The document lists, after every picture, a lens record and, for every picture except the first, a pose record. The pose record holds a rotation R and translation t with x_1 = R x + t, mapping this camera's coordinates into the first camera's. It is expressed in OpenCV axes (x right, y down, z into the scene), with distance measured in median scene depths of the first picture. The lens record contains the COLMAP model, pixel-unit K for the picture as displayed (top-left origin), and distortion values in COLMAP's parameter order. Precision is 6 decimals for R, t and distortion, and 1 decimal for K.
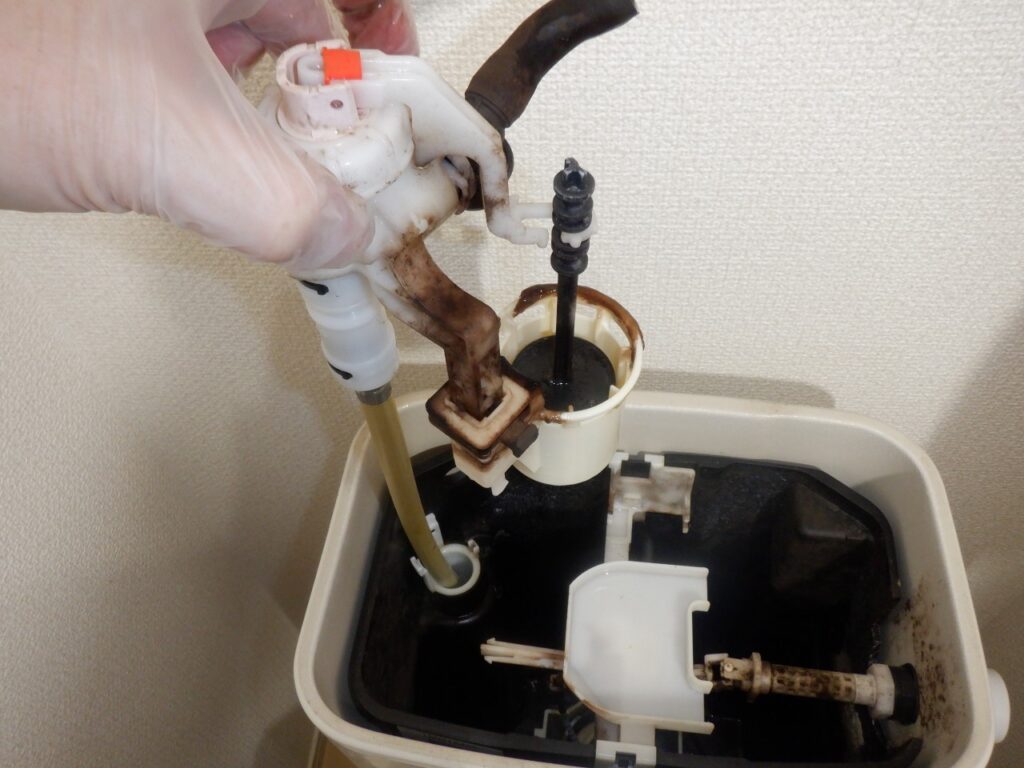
lens RADIAL K [[857.7, 0, 508.3], [0, 857.7, 389.9], [0, 0, 1]] dist [0.014633, 0.005094]
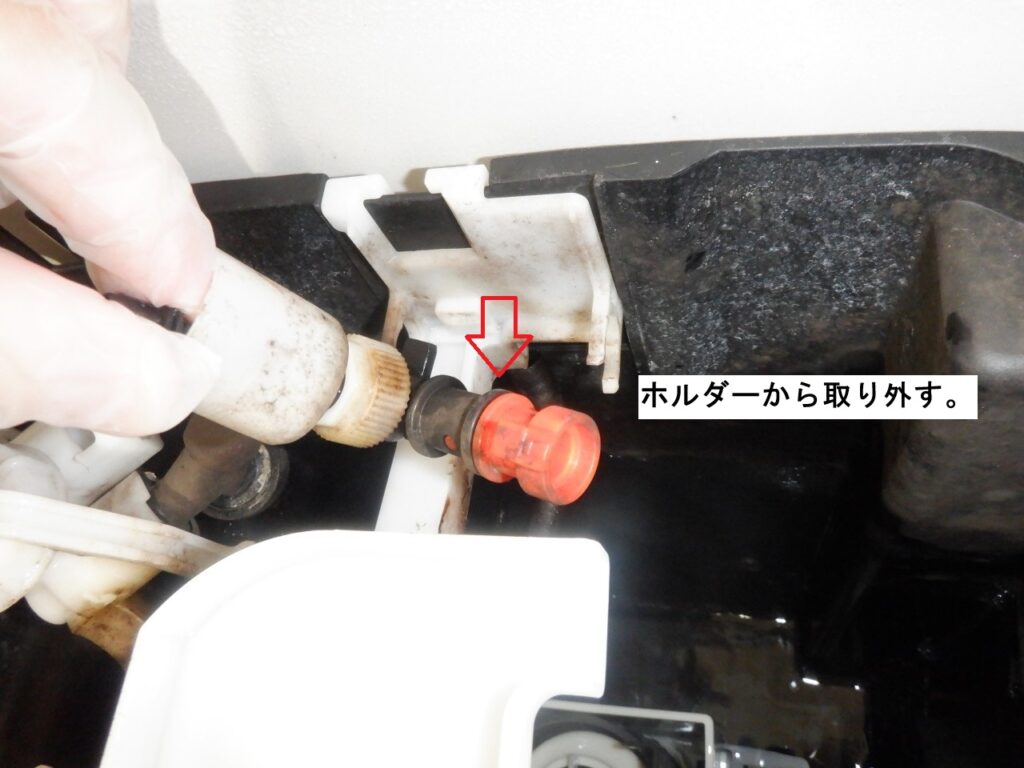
lens RADIAL K [[857.7, 0, 516.0], [0, 857.7, 379.7], [0, 0, 1]] dist [0.014633, 0.005094]
pose [[0.980970, -0.095682, -0.168944, 0.262083], [0.127377, 0.973861, 0.188066, 0.104887], [0.146534, -0.206007, 0.967517, 0.763394]]
